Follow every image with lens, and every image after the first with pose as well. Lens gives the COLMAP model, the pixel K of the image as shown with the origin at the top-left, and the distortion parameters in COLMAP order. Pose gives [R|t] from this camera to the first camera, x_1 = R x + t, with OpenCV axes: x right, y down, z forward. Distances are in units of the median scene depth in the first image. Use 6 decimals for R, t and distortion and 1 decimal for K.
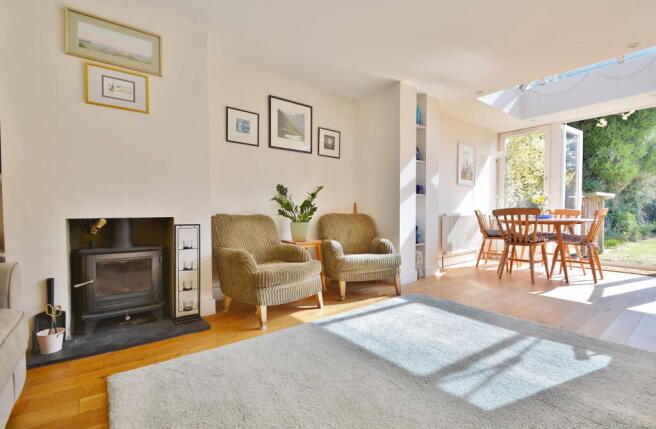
lens RADIAL K [[291.6, 0, 328.0], [0, 291.6, 214.5], [0, 0, 1]] dist [0.001284, 0.000190]
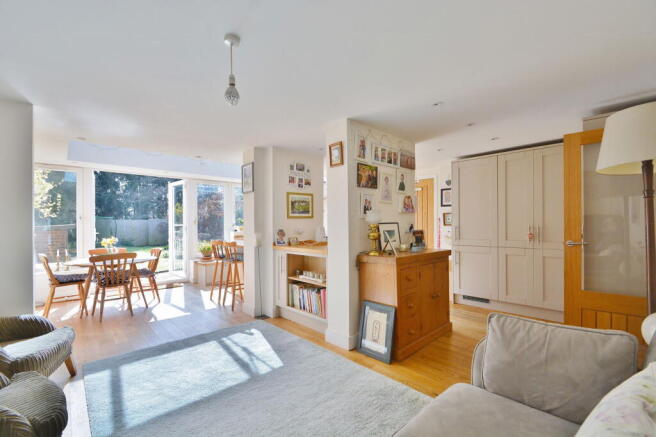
lens RADIAL K [[288.6, 0, 328.8], [0, 288.6, 226.4], [0, 0, 1]] dist [0.000505, 0.000021]
pose [[-0.086598, -0.002361, 0.996241, -1.089509], [0.015518, 0.999873, 0.003719, -0.240801], [-0.996123, 0.015782, -0.086550, 0.565947]]
